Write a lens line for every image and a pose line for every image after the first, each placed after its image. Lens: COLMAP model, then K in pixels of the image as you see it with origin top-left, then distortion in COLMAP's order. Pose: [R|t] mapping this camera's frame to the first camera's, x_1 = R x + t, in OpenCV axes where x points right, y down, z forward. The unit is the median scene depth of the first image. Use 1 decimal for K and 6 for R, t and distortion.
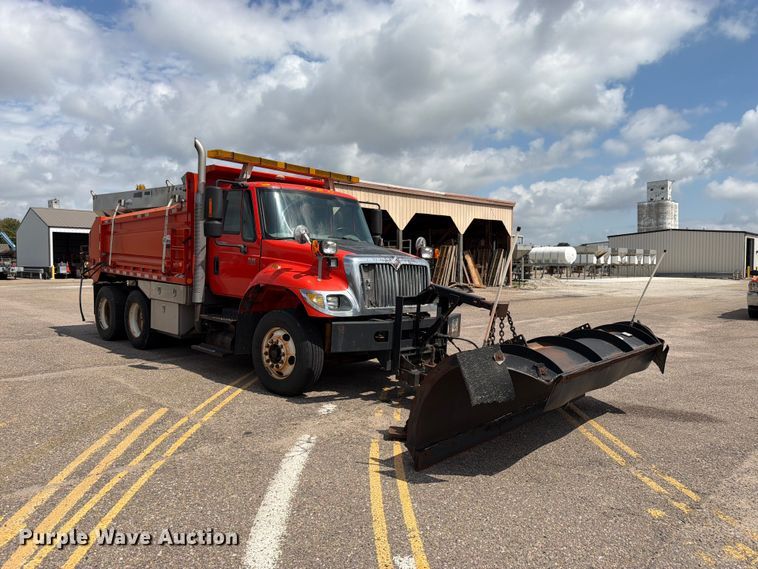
lens RADIAL K [[544.6, 0, 379.3], [0, 544.6, 294.5], [0, 0, 1]] dist [0.034316, -0.043025]
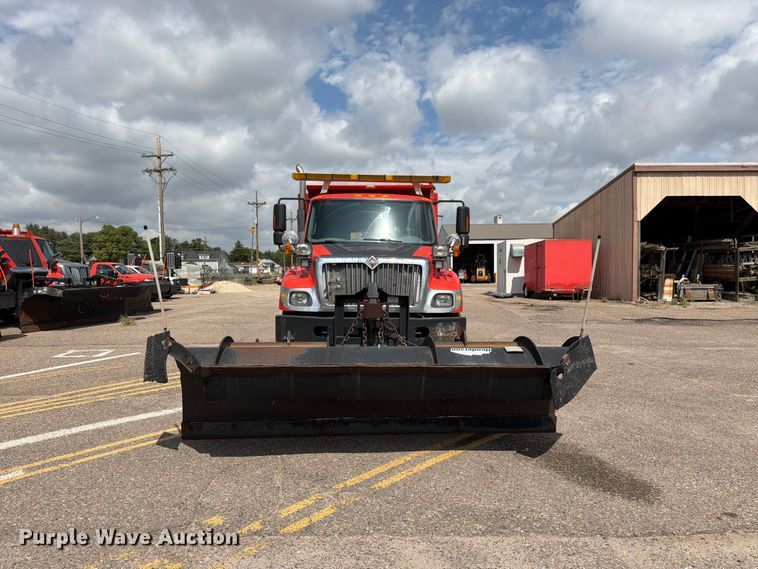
lens RADIAL K [[542.9, 0, 376.0], [0, 542.9, 284.4], [0, 0, 1]] dist [0.076626, -0.131991]
pose [[0.715503, 0.011413, -0.698516, 0.777601], [-0.033609, 0.999271, -0.018099, 0.001655], [0.697801, 0.036426, 0.715365, 0.291825]]
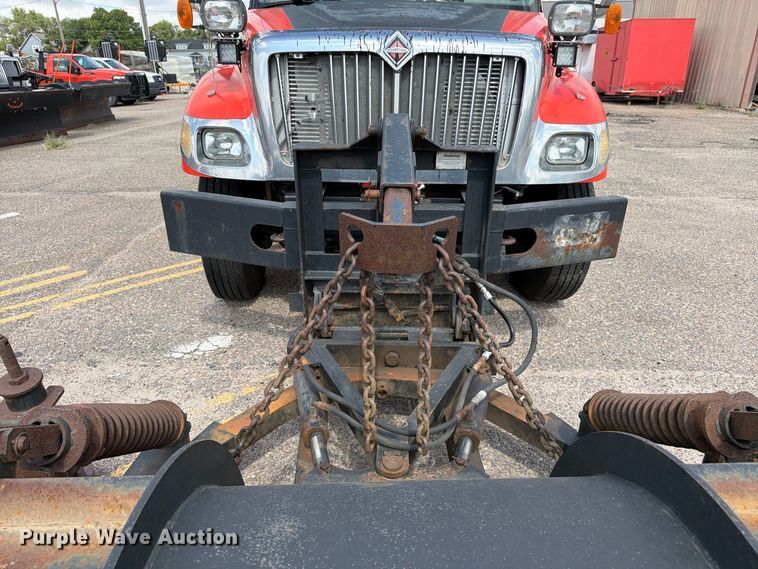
lens RADIAL K [[544.6, 0, 379.3], [0, 544.6, 294.5], [0, 0, 1]] dist [0.034316, -0.043025]
pose [[0.689813, 0.275165, -0.669658, 0.348075], [-0.033770, 0.936180, 0.349894, -0.031606], [0.723200, -0.218747, 0.655082, 0.724544]]
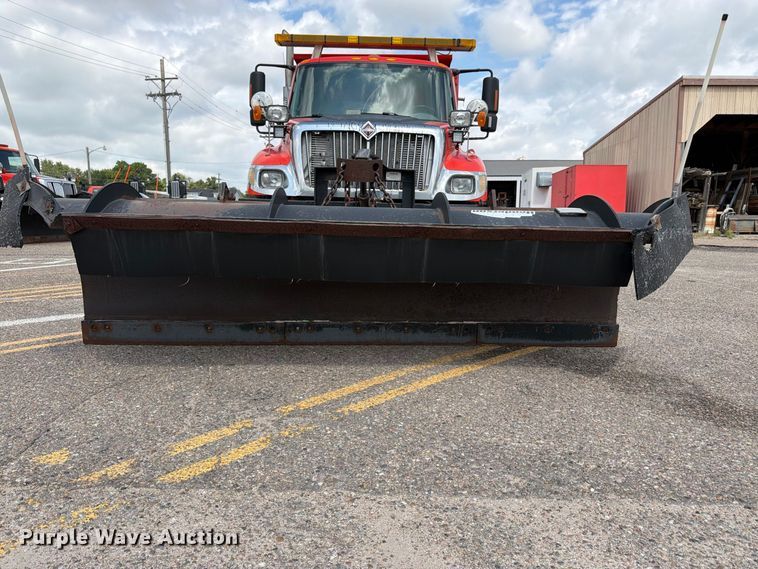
lens RADIAL K [[542.4, 0, 379.0], [0, 542.4, 284.5], [0, 0, 1]] dist [0.084535, -0.130349]
pose [[0.696707, 0.094747, -0.711071, 0.631242], [-0.048718, 0.995200, 0.084872, 0.095778], [0.715699, -0.024489, 0.697979, 0.492411]]
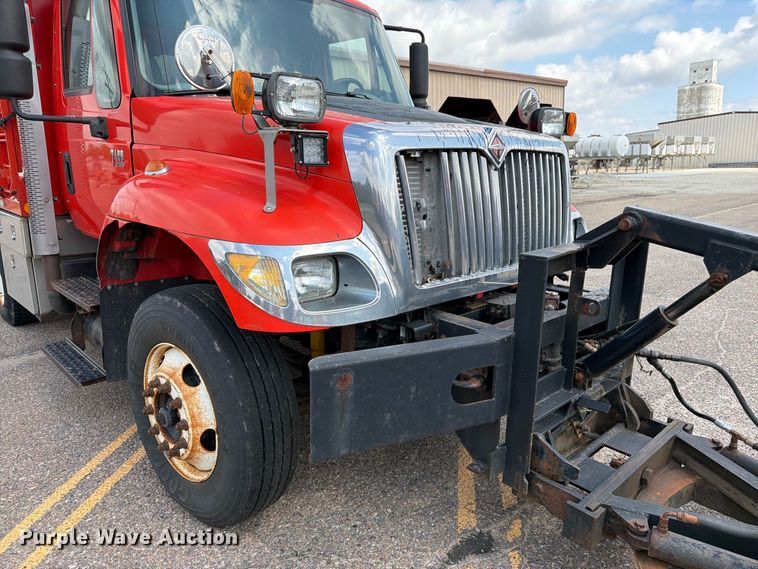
lens RADIAL K [[528.7, 0, 378.1], [0, 528.7, 291.5], [0, 0, 1]] dist [-0.000646, -0.002382]
pose [[0.998740, -0.023130, -0.044546, -0.034379], [0.030710, 0.983584, 0.177817, -0.029319], [0.039701, -0.178961, 0.983055, 0.663900]]
